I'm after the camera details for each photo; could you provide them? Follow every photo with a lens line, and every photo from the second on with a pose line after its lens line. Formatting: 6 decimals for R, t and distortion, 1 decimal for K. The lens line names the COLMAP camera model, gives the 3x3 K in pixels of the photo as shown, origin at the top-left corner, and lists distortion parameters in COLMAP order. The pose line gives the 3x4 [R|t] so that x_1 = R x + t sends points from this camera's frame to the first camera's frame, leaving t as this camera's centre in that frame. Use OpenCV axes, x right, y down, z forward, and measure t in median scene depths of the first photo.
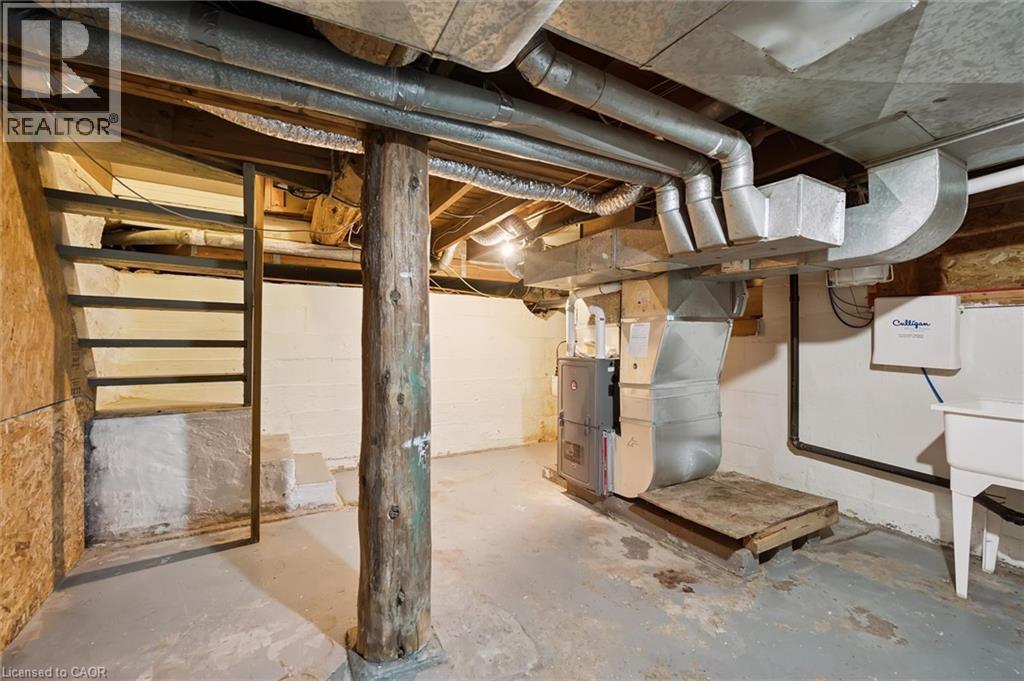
lens RADIAL K [[432.2, 0, 512.5], [0, 432.2, 336.9], [0, 0, 1]] dist [-0.000364, -0.000341]
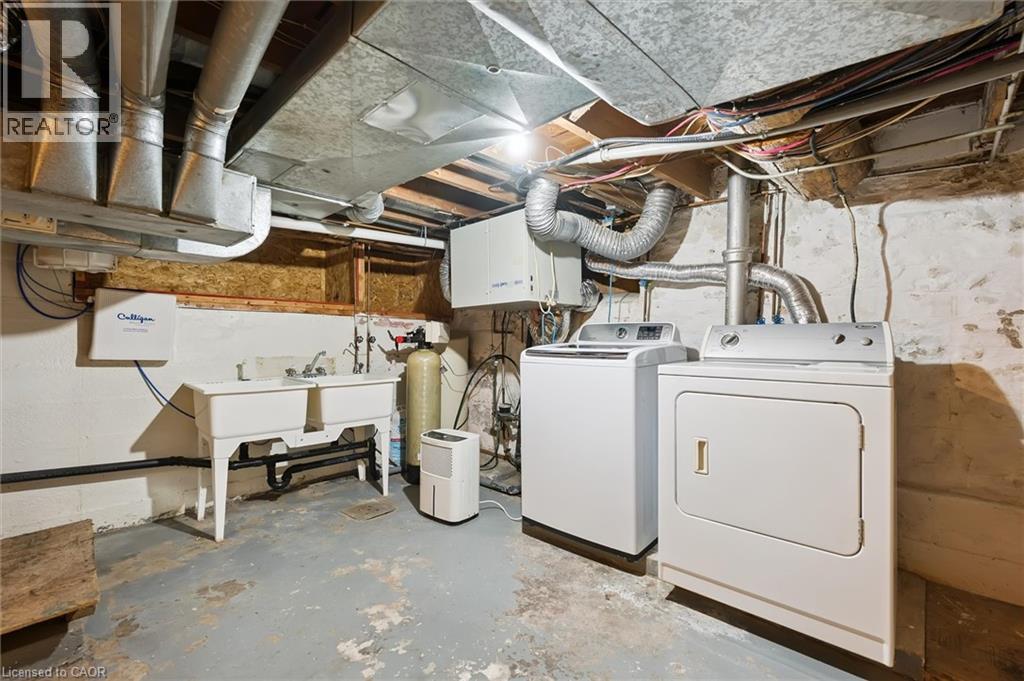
lens RADIAL K [[432.2, 0, 512.5], [0, 432.2, 336.9], [0, 0, 1]] dist [-0.000364, -0.000341]
pose [[-0.281748, -0.000232, 0.959488, -0.313343], [-0.019325, 0.999798, -0.005433, 0.002197], [-0.959294, -0.020073, -0.281696, 0.433511]]
